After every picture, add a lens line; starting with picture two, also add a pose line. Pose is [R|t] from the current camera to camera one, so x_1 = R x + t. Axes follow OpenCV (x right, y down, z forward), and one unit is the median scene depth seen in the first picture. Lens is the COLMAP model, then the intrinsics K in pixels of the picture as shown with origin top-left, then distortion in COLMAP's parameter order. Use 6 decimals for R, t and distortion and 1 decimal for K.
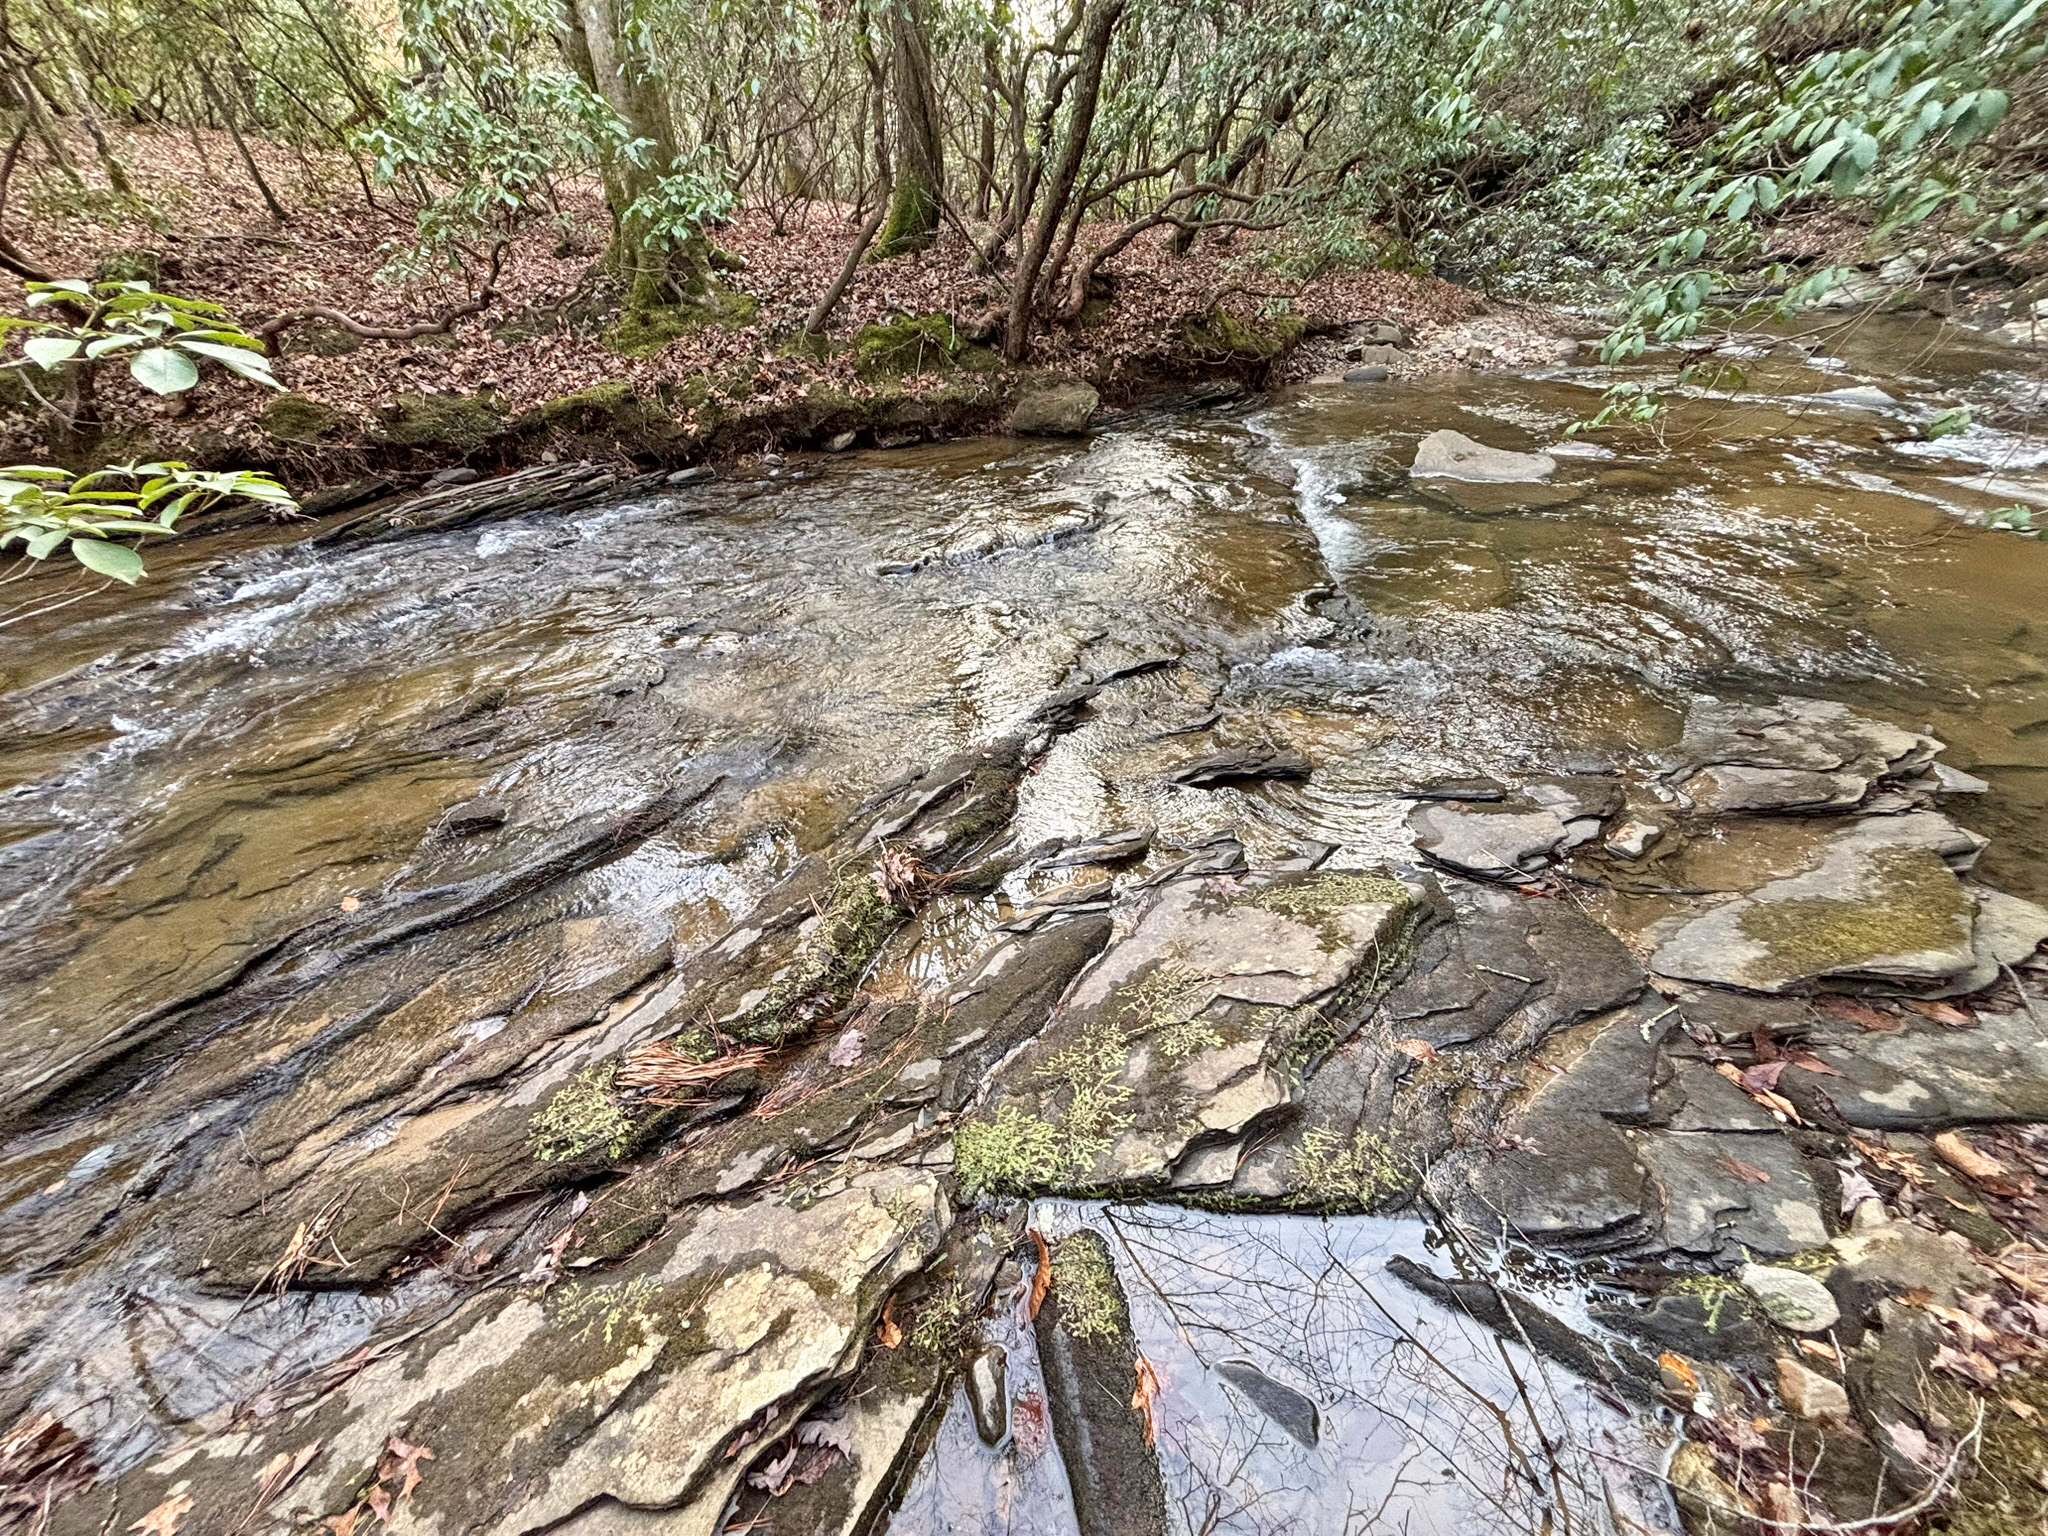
lens RADIAL K [[817.2, 0, 1024.0], [0, 817.2, 768.0], [0, 0, 1]] dist [-0.001275, 0.000508]
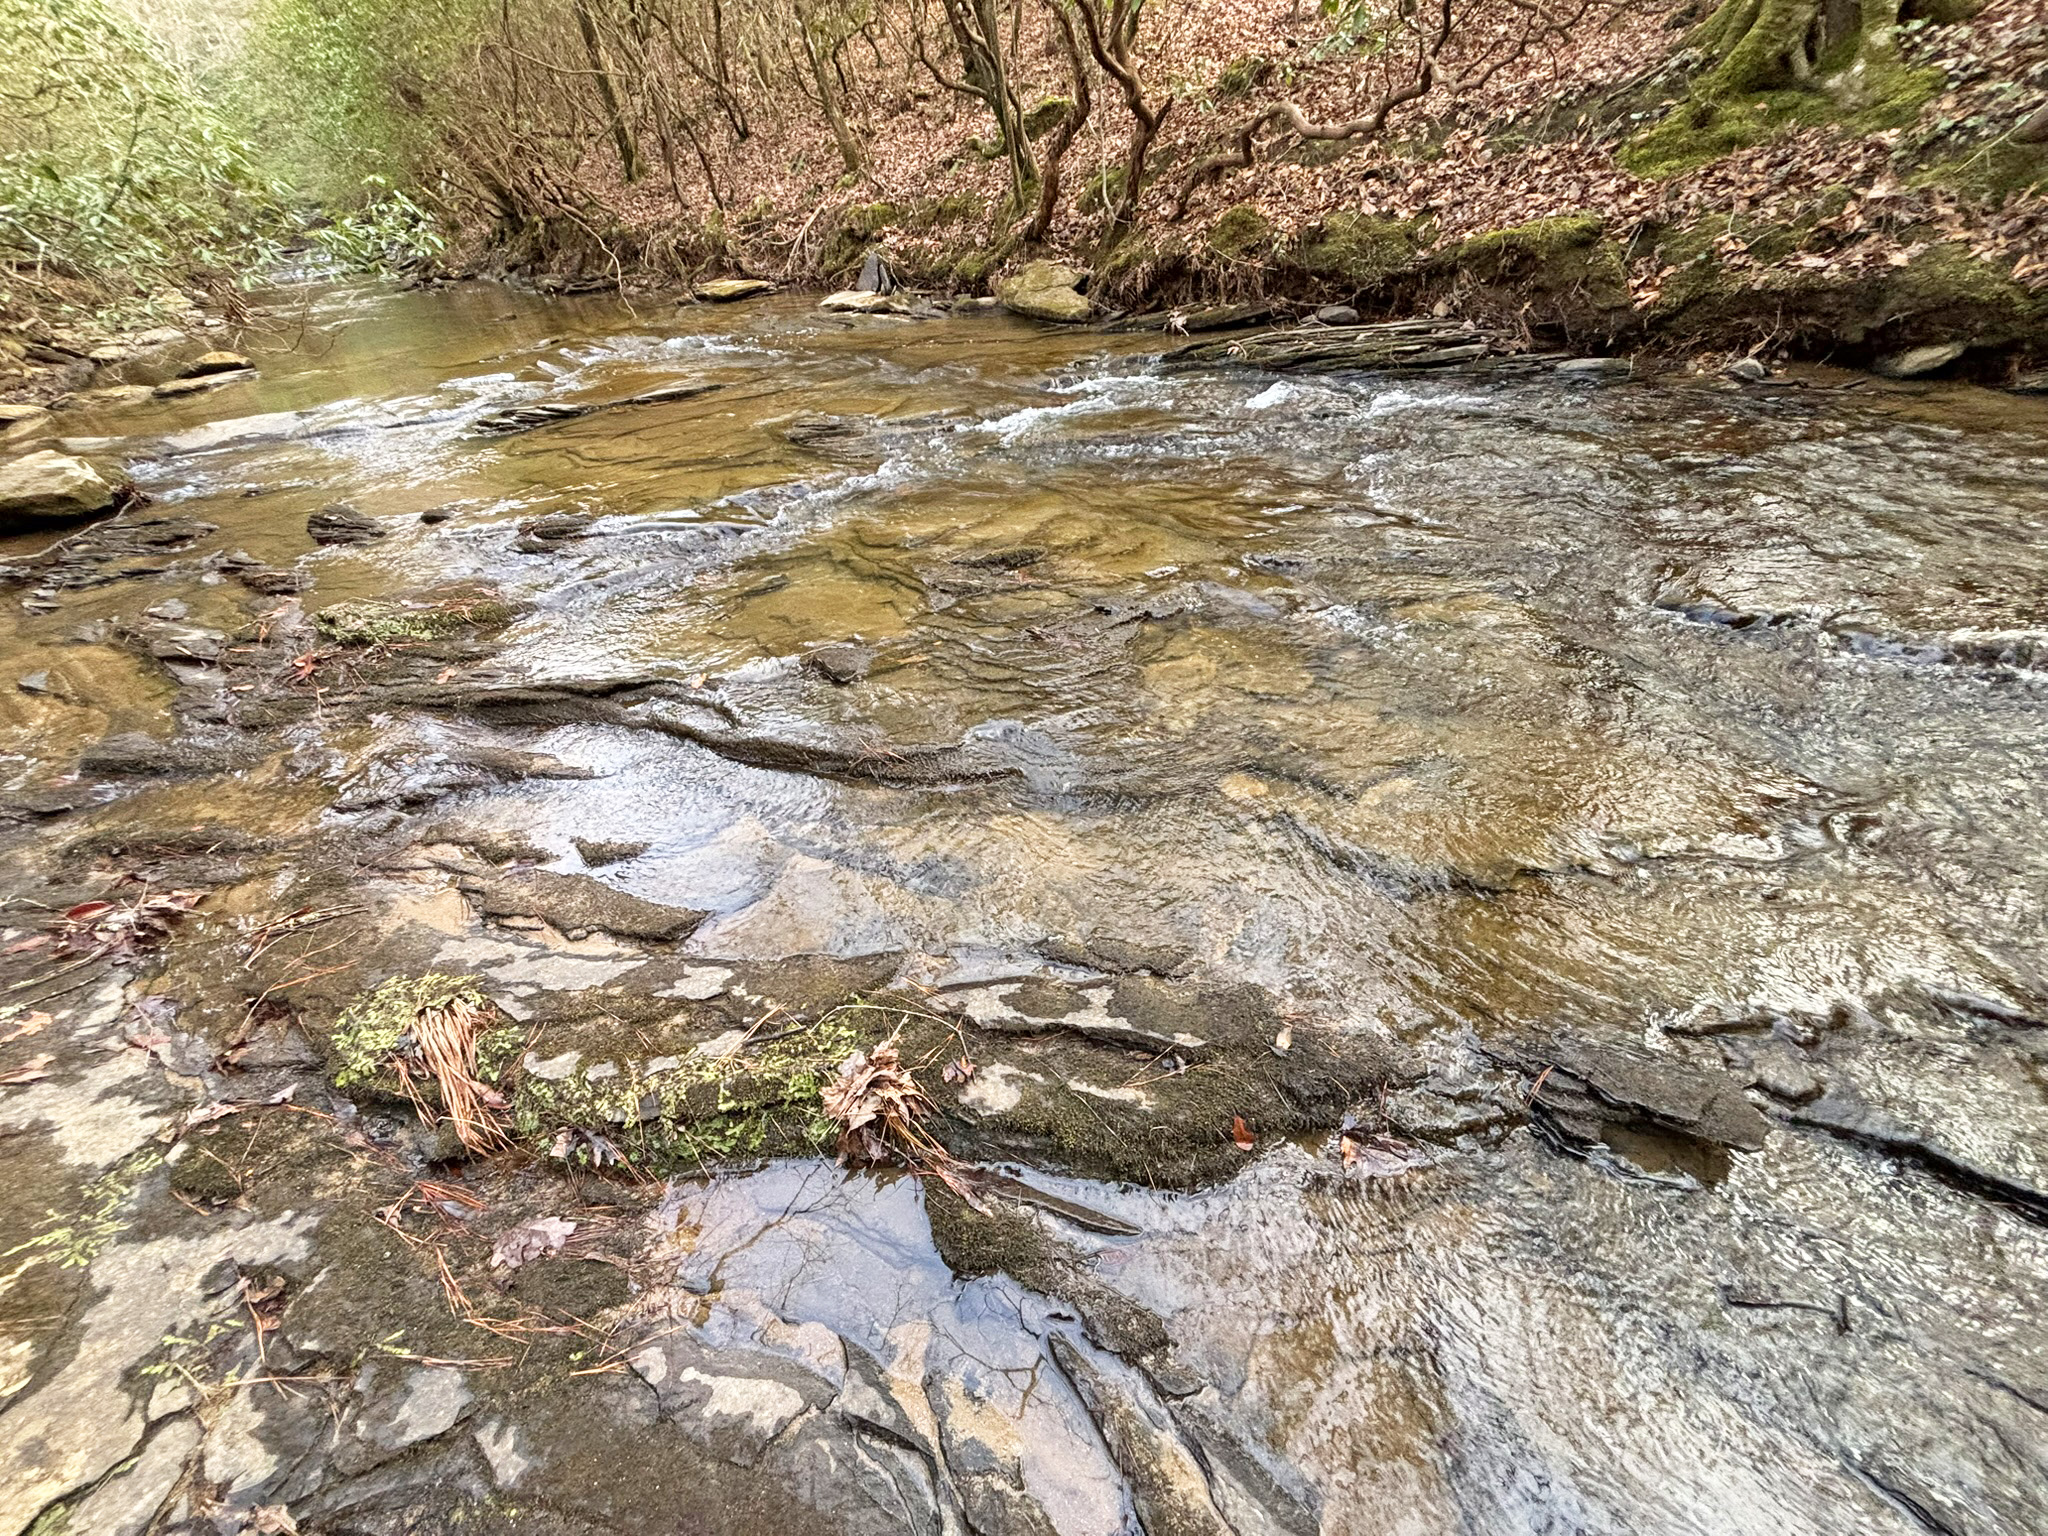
lens RADIAL K [[815.4, 0, 1021.5], [0, 815.4, 762.8], [0, 0, 1]] dist [-0.002698, 0.003365]
pose [[0.426960, 0.546860, -0.720173, 0.161328], [-0.444634, 0.820447, 0.359398, -0.289472], [0.787404, 0.166765, 0.593451, 0.662708]]
